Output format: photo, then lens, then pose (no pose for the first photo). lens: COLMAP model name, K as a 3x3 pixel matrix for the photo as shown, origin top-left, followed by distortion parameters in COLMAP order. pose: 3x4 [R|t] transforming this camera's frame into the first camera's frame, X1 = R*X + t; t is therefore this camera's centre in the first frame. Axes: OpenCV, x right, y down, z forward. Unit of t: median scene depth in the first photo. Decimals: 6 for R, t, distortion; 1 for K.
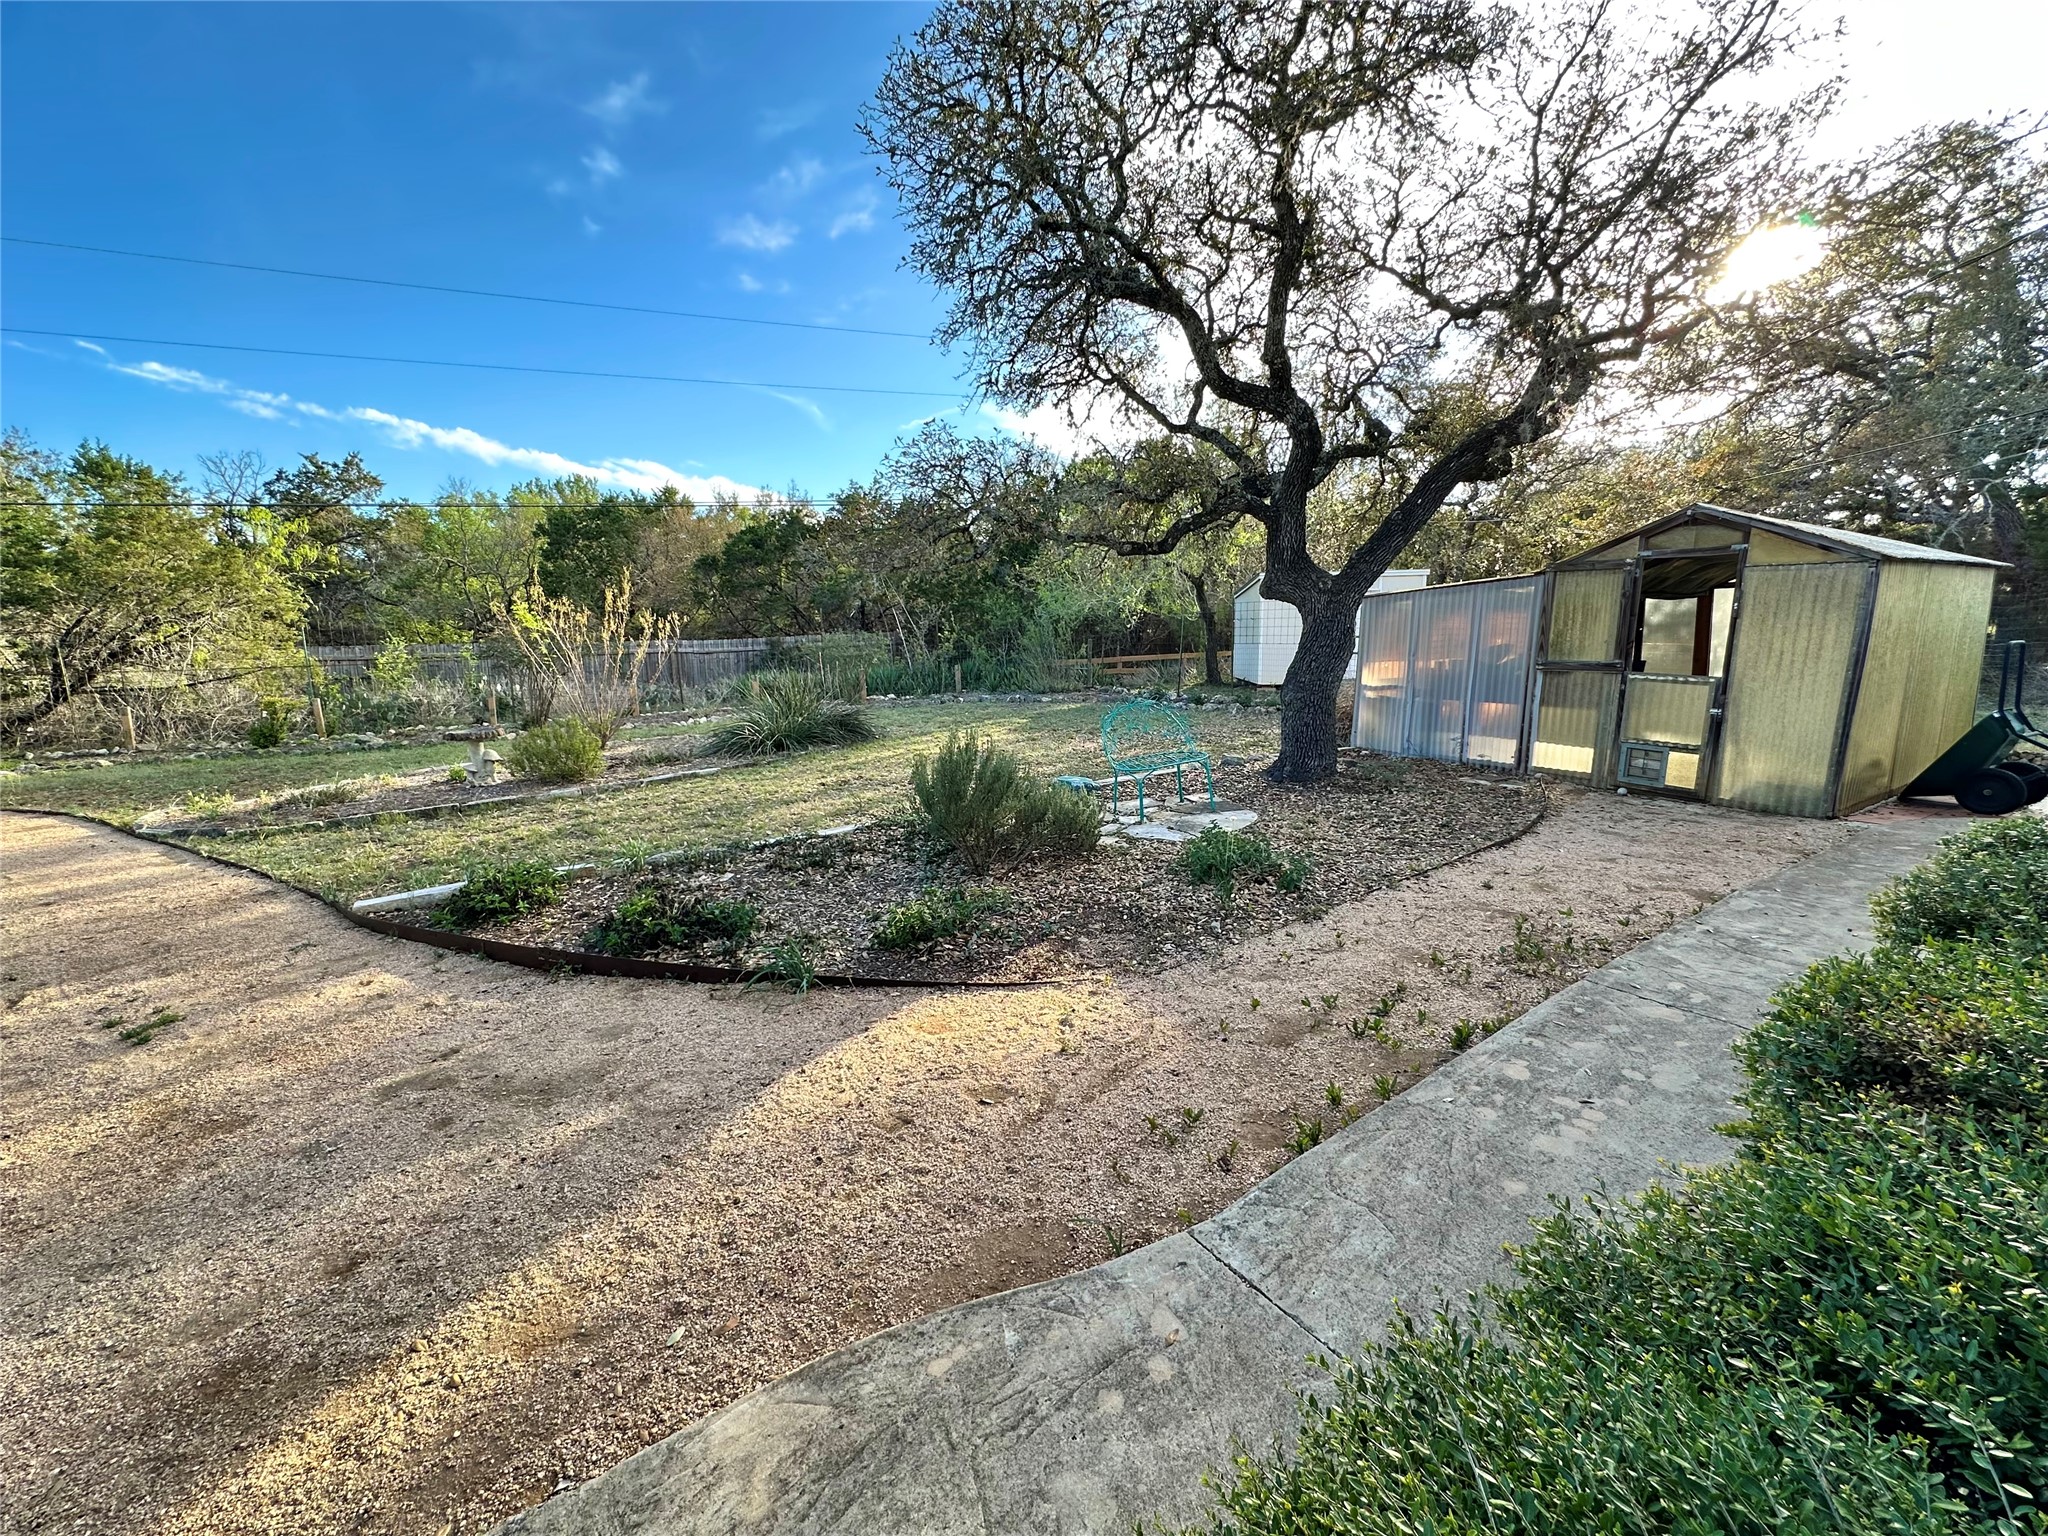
lens RADIAL K [[825.8, 0, 1030.4], [0, 825.8, 767.6], [0, 0, 1]] dist [-0.006260, 0.001416]
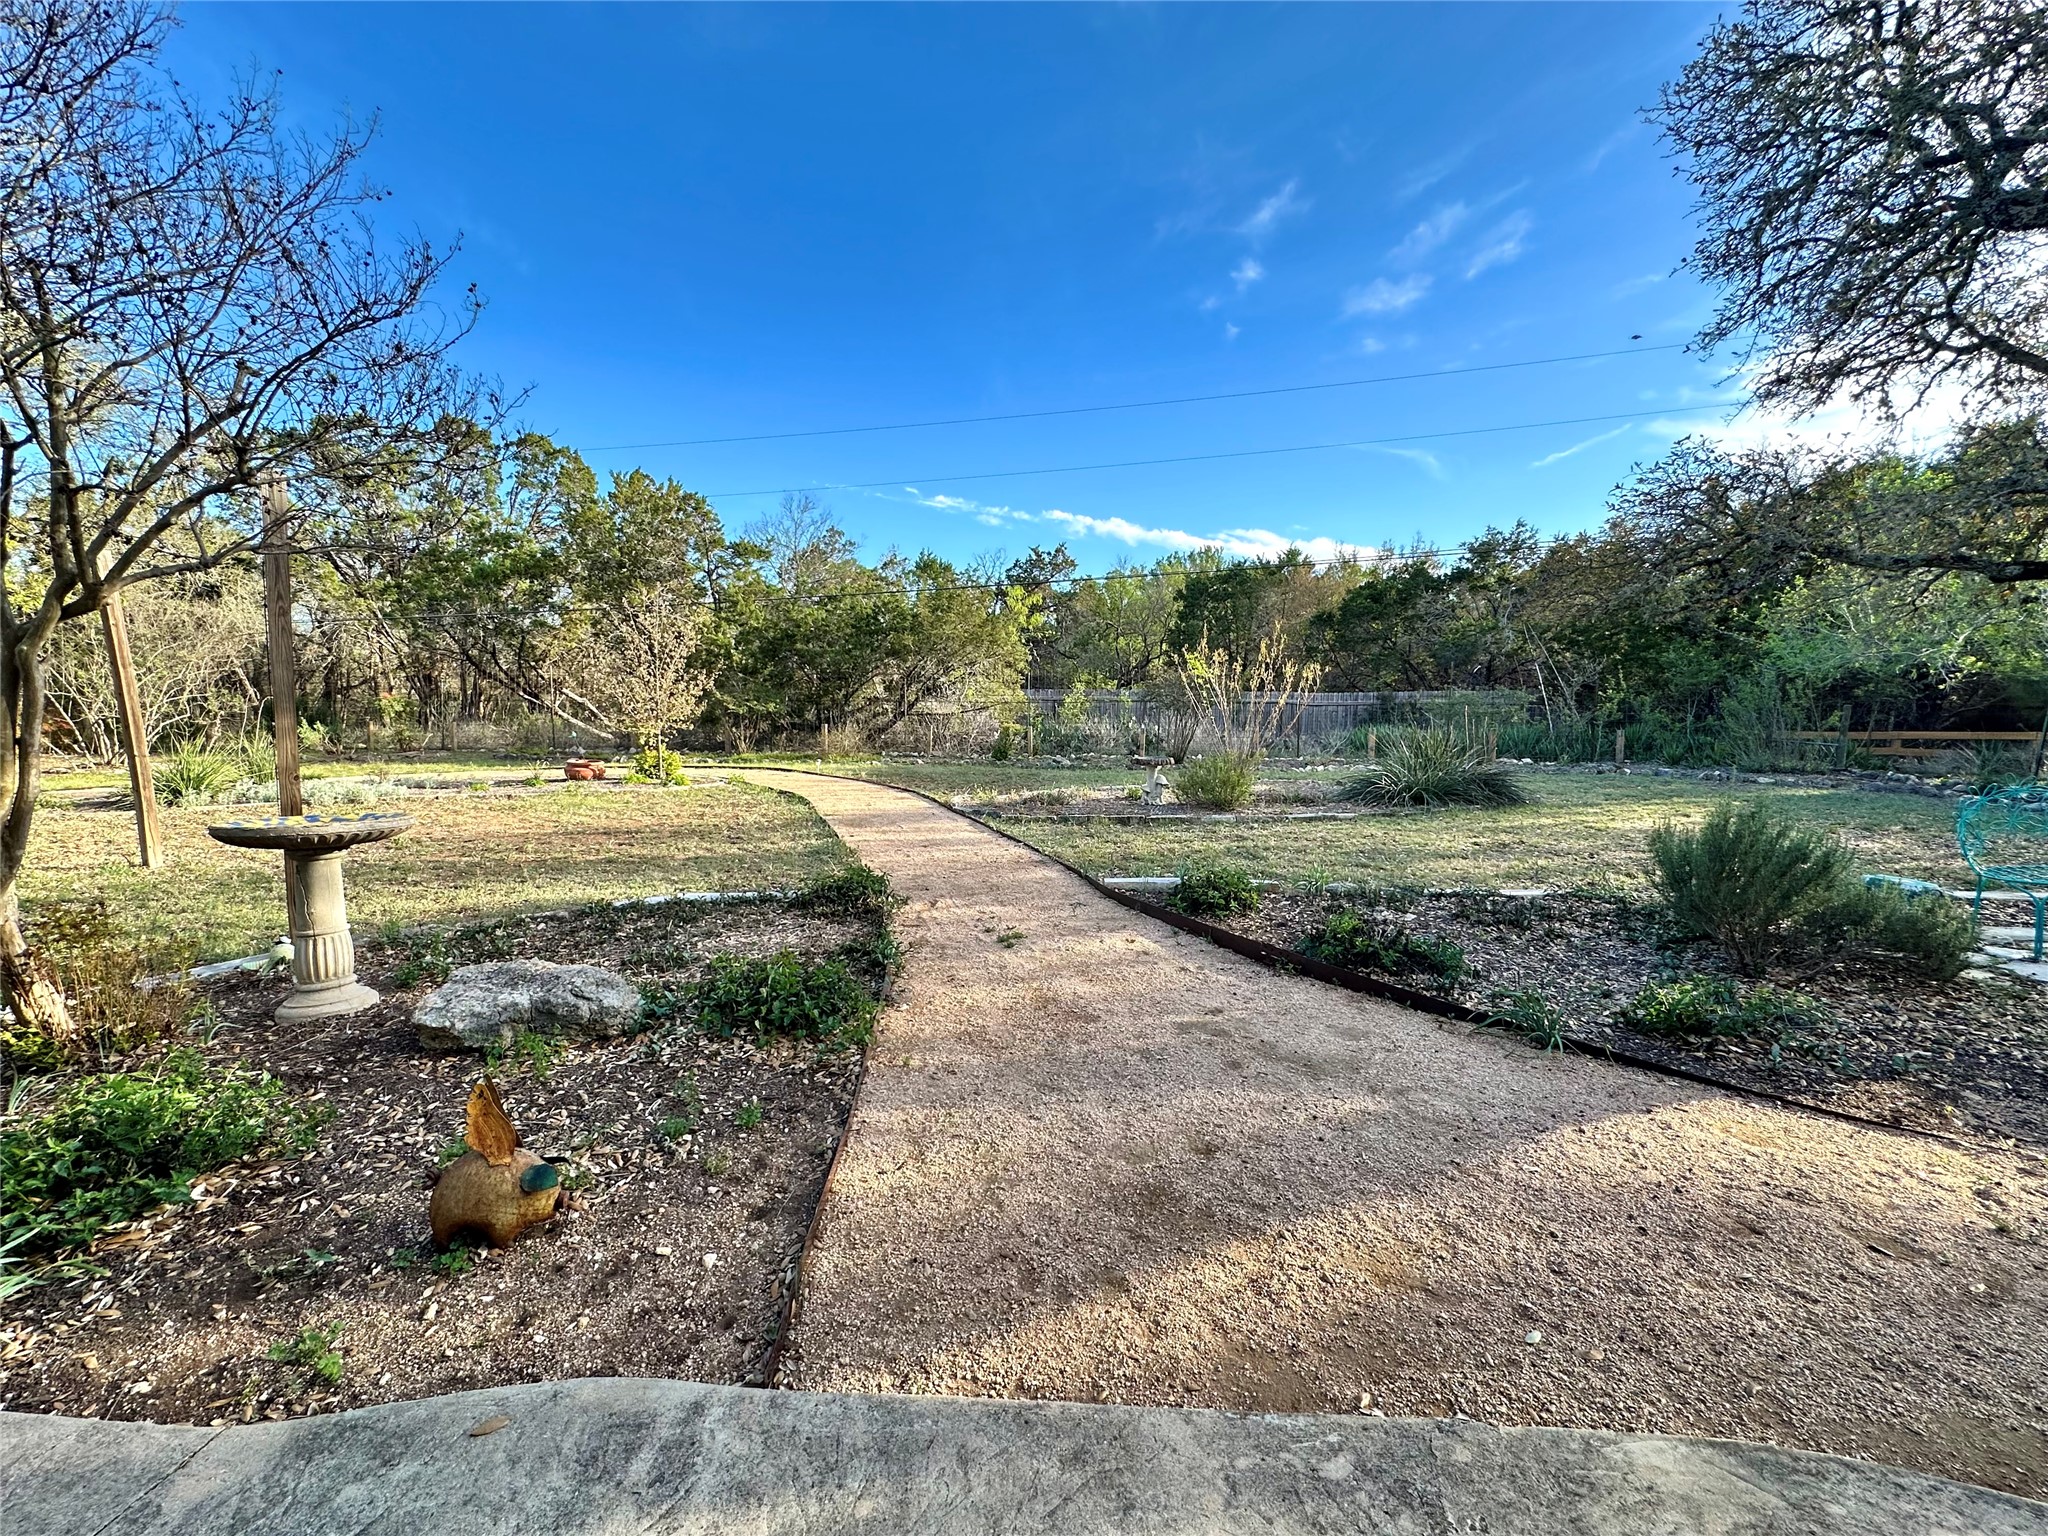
lens RADIAL K [[825.8, 0, 1014.1], [0, 825.8, 764.0], [0, 0, 1]] dist [-0.006260, 0.001416]
pose [[0.770163, 0.080795, -0.632710, -0.080934], [-0.126071, 0.991658, -0.026828, 0.024062], [0.625264, 0.100429, 0.773924, -0.059409]]
